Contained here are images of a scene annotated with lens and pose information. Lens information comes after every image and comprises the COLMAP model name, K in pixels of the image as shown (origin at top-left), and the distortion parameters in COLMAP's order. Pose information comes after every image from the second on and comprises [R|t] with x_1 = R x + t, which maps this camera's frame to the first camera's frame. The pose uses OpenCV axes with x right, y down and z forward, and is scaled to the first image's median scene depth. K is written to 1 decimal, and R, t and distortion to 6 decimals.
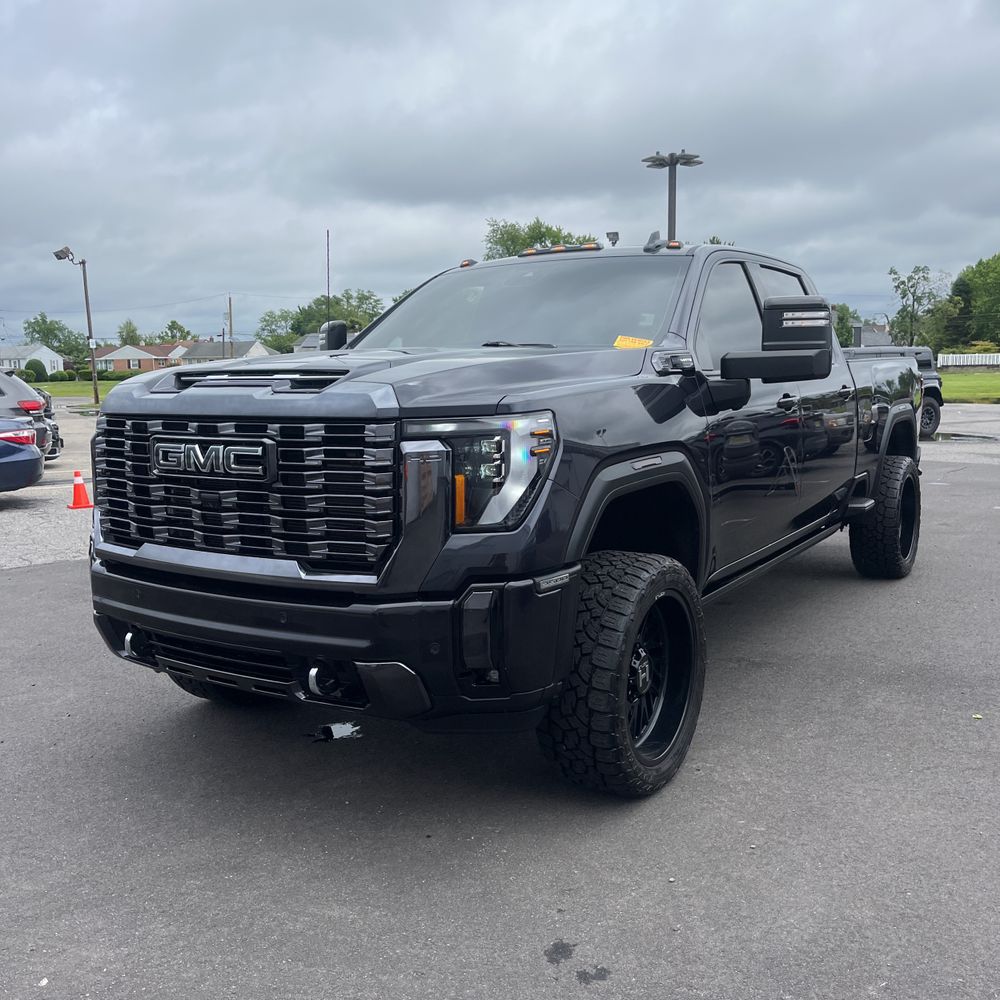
lens RADIAL K [[1025.0, 0, 495.7], [0, 1025.0, 501.5], [0, 0, 1]] dist [0.034710, 0.002625]
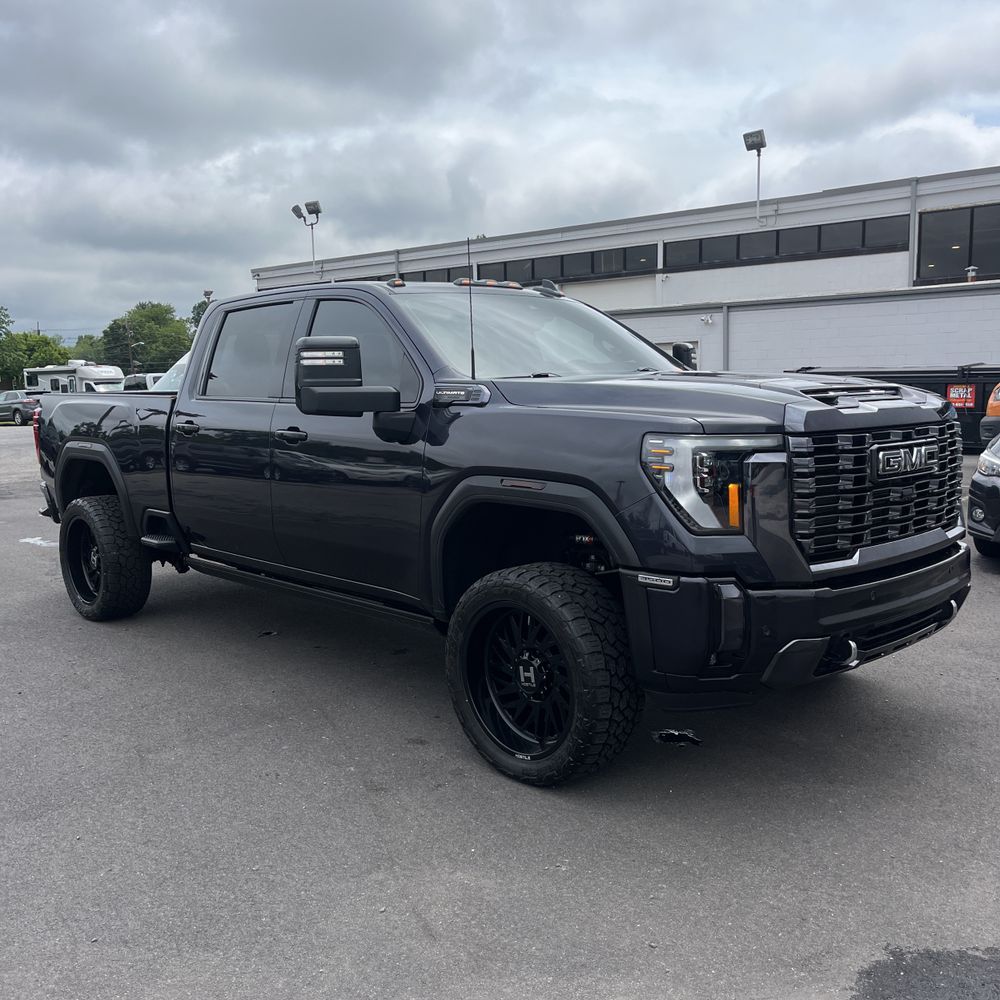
lens RADIAL K [[1030.5, 0, 516.3], [0, 1030.5, 494.6], [0, 0, 1]] dist [0.037405, -0.012407]
pose [[0.218738, -0.095970, 0.971053, -1.511999], [0.142994, 0.987561, 0.065391, -0.141590], [-0.965249, 0.124551, 0.229741, 1.134838]]
